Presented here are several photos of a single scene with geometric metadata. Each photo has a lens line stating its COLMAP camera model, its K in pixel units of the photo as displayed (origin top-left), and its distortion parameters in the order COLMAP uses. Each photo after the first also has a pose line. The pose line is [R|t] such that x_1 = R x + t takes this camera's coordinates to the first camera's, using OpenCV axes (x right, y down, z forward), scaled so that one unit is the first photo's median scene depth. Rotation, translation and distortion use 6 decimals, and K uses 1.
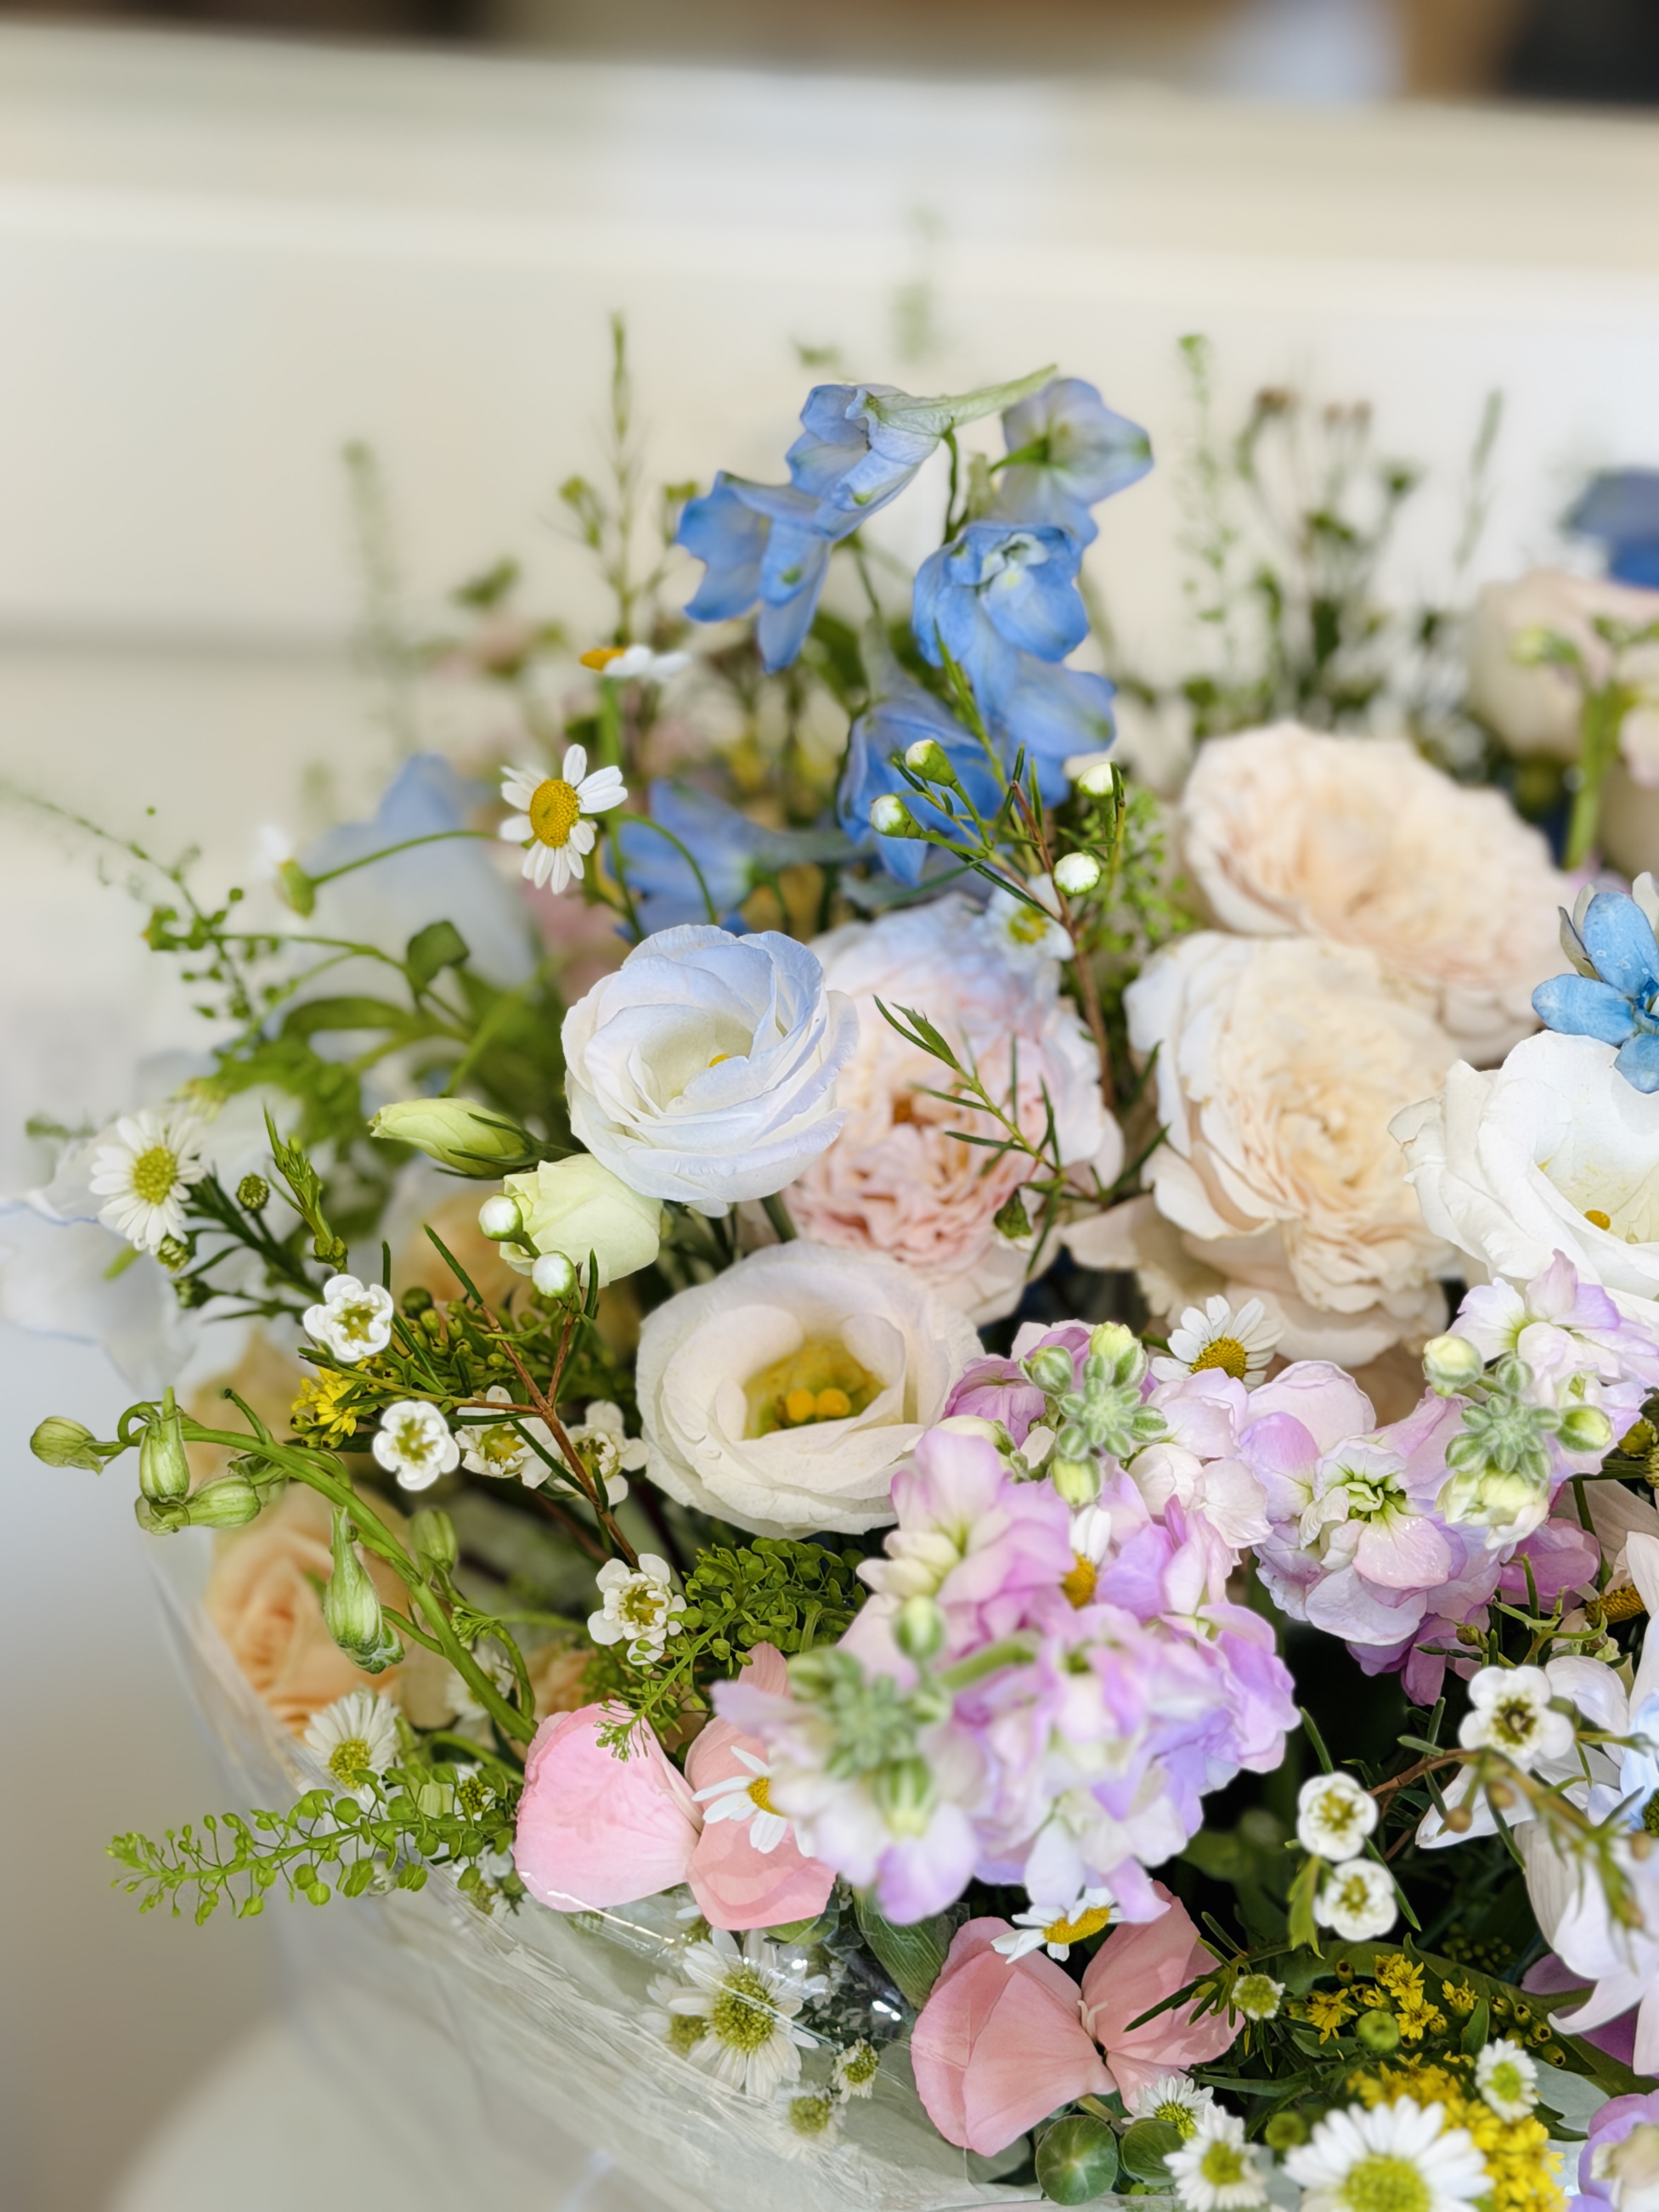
lens RADIAL K [[4335.5, 0, 829.5], [0, 4335.5, 1106.0], [0, 0, 1]] dist [0.107477, 0.366805]
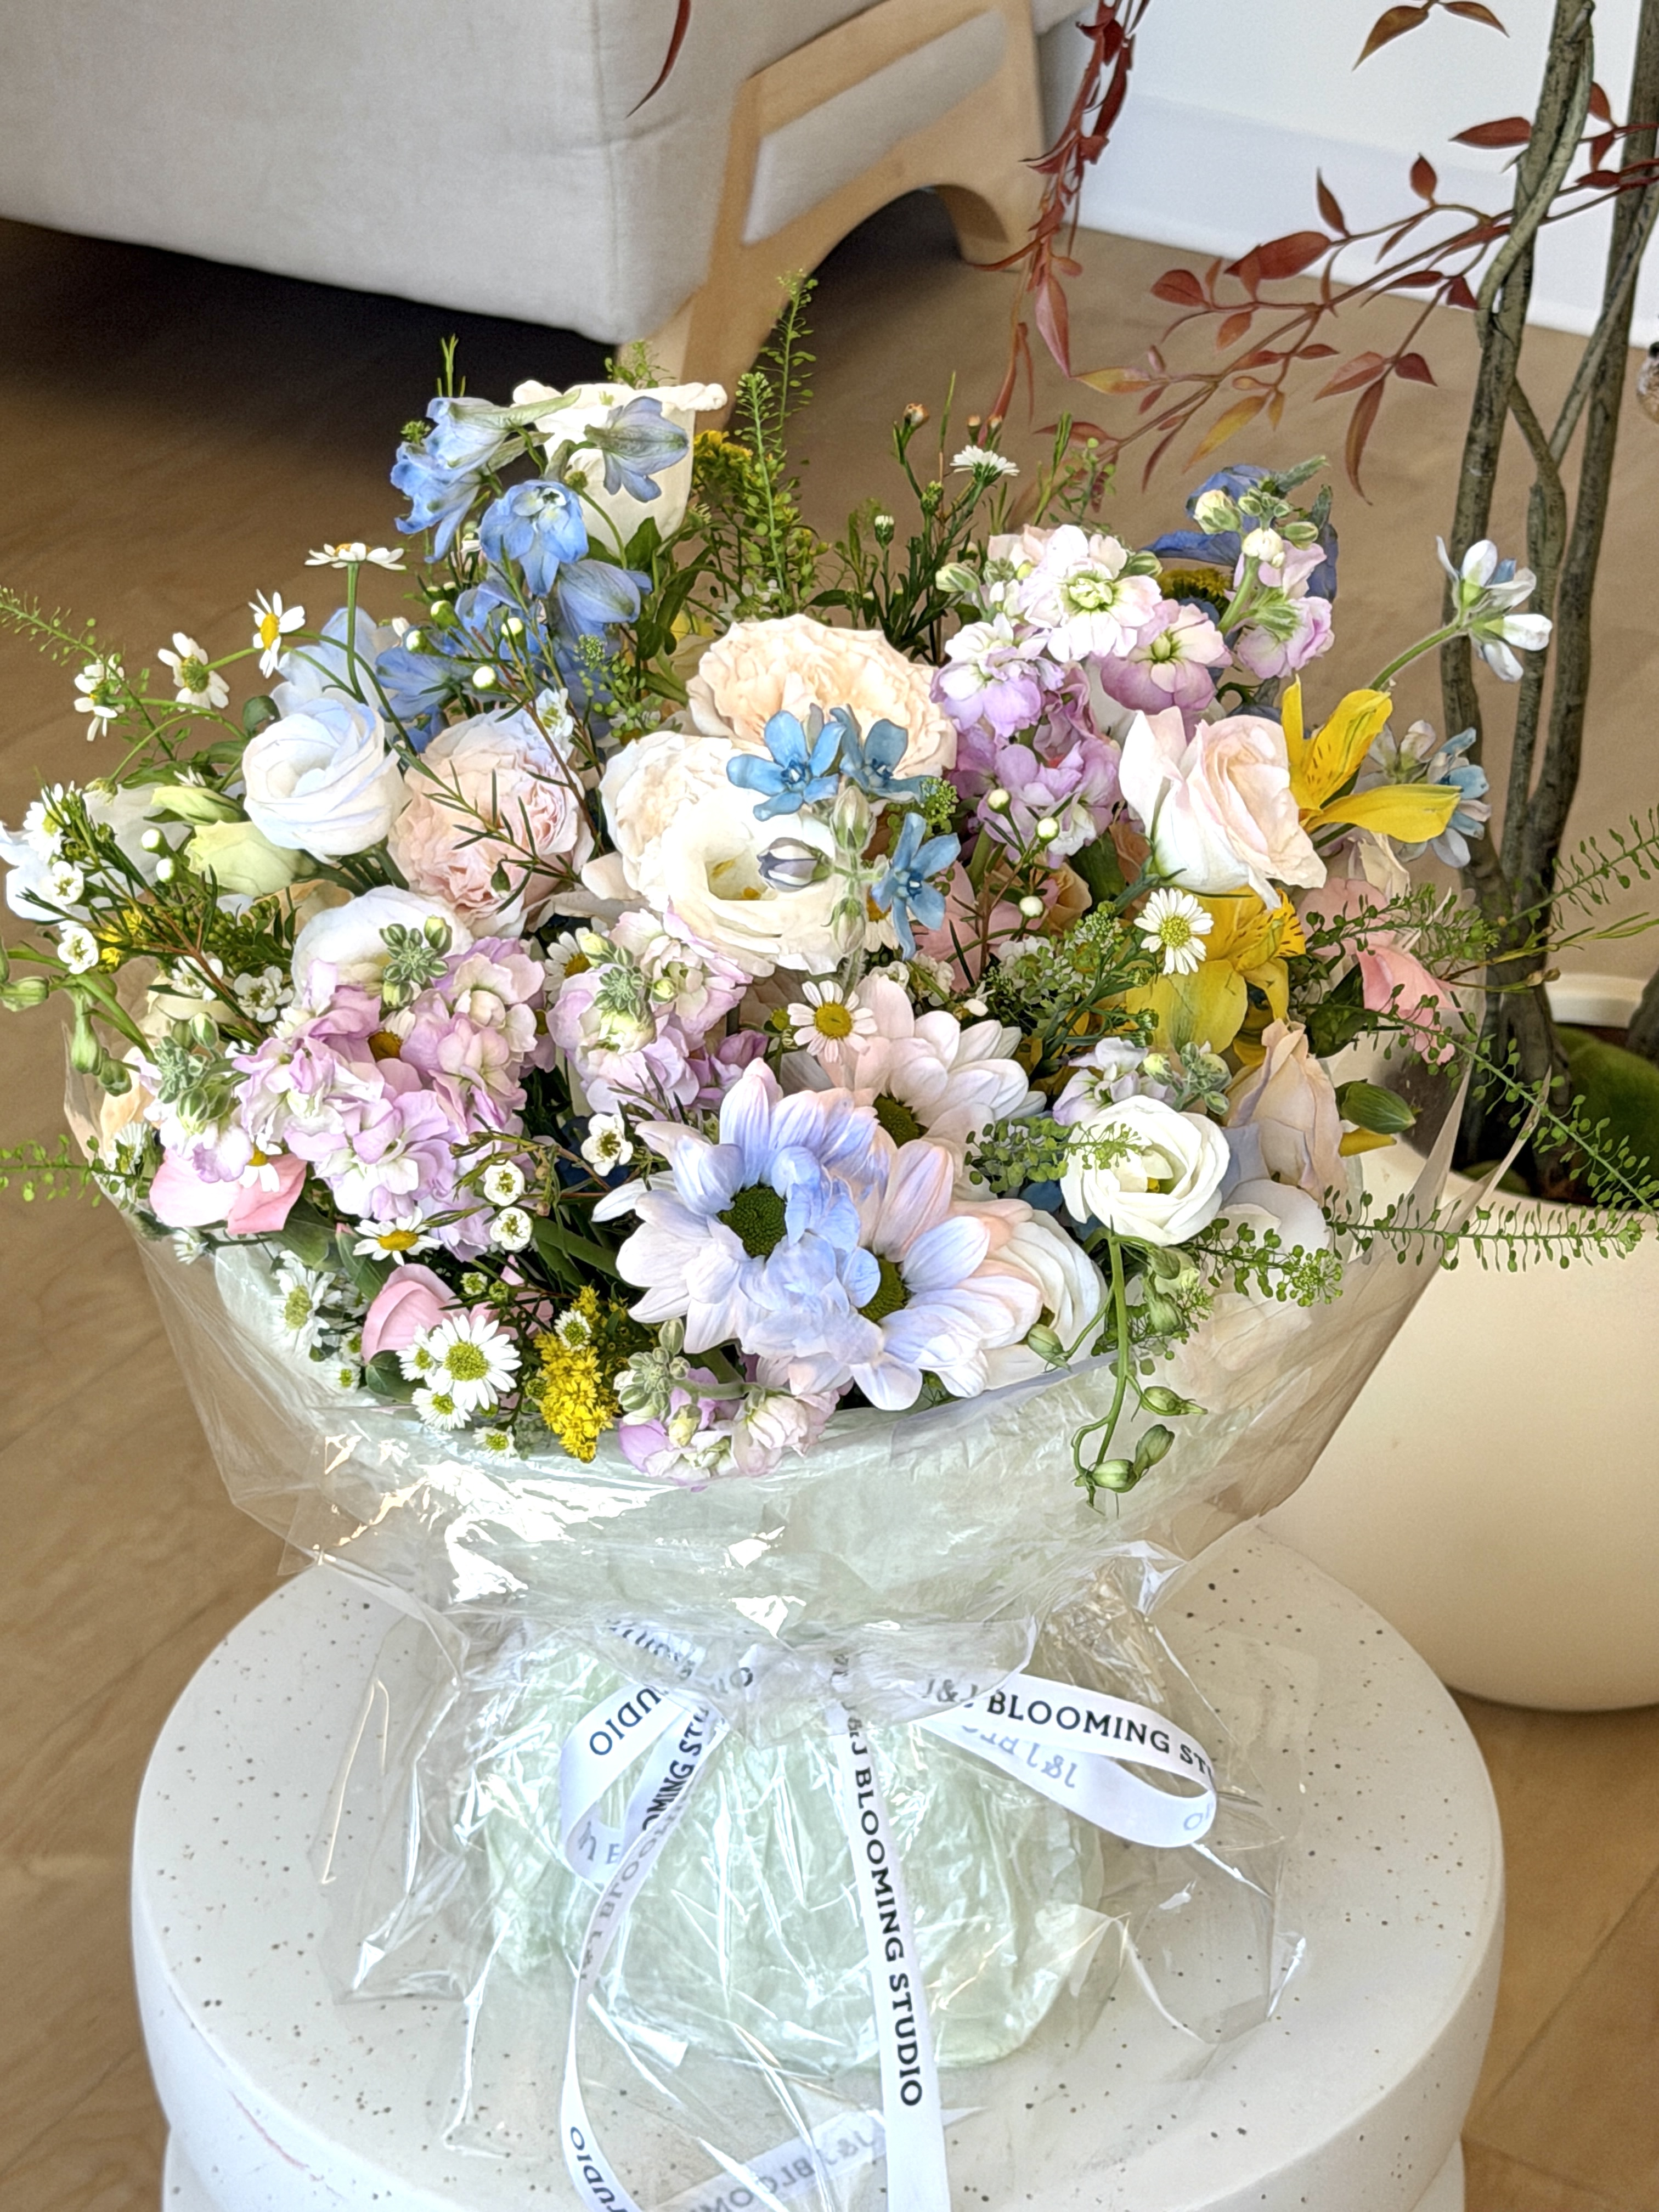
lens RADIAL K [[5127.6, 0, 829.5], [0, 5127.6, 1106.0], [0, 0, 1]] dist [0.078473, 0.048294]
pose [[0.944581, 0.080220, -0.318325, 0.821951], [-0.085959, 0.996291, -0.003998, 0.111790], [0.316823, 0.031140, 0.947973, -0.893377]]
